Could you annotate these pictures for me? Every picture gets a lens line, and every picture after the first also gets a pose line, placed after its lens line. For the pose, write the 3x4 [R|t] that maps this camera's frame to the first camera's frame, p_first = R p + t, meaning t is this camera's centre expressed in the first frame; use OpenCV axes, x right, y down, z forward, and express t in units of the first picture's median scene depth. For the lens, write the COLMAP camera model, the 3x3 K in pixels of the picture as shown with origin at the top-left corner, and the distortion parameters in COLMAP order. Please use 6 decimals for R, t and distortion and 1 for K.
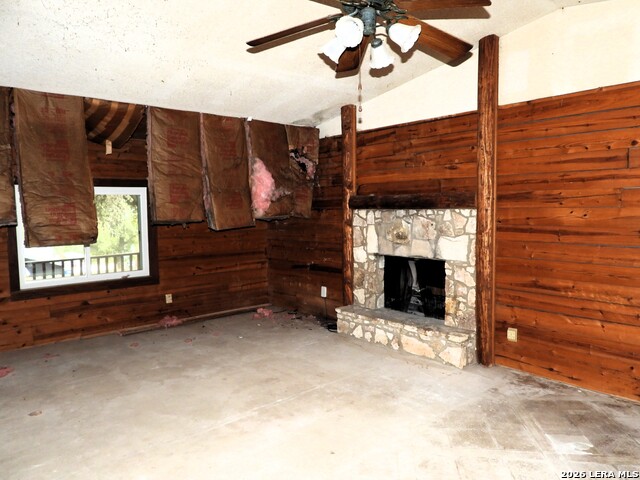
lens RADIAL K [[458.3, 0, 320.7], [0, 458.3, 240.0], [0, 0, 1]] dist [-0.009825, -0.000431]
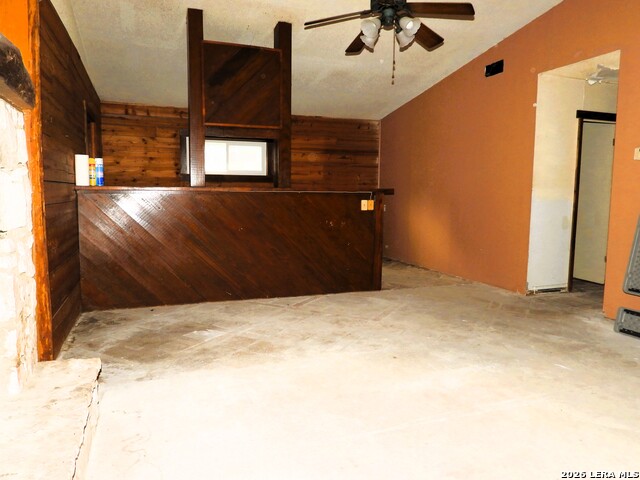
lens RADIAL K [[458.3, 0, 320.7], [0, 458.3, 240.0], [0, 0, 1]] dist [-0.009825, -0.000431]
pose [[-0.936370, -0.035728, 0.349192, -0.117832], [0.025520, 0.985245, 0.169239, -0.009861], [-0.350086, 0.167381, -0.921641, 1.291067]]
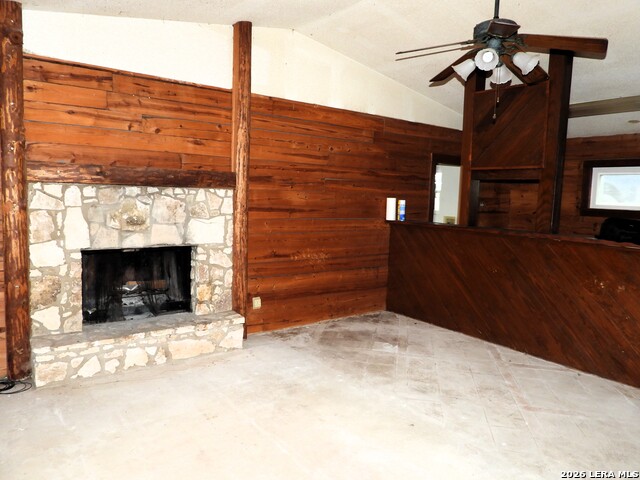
lens RADIAL K [[458.3, 0, 320.7], [0, 458.3, 240.0], [0, 0, 1]] dist [-0.009825, -0.000431]
pose [[0.068722, -0.087925, 0.993754, -0.625722], [0.036356, 0.995668, 0.085581, -0.034736], [-0.996973, 0.030247, 0.071621, 0.704497]]
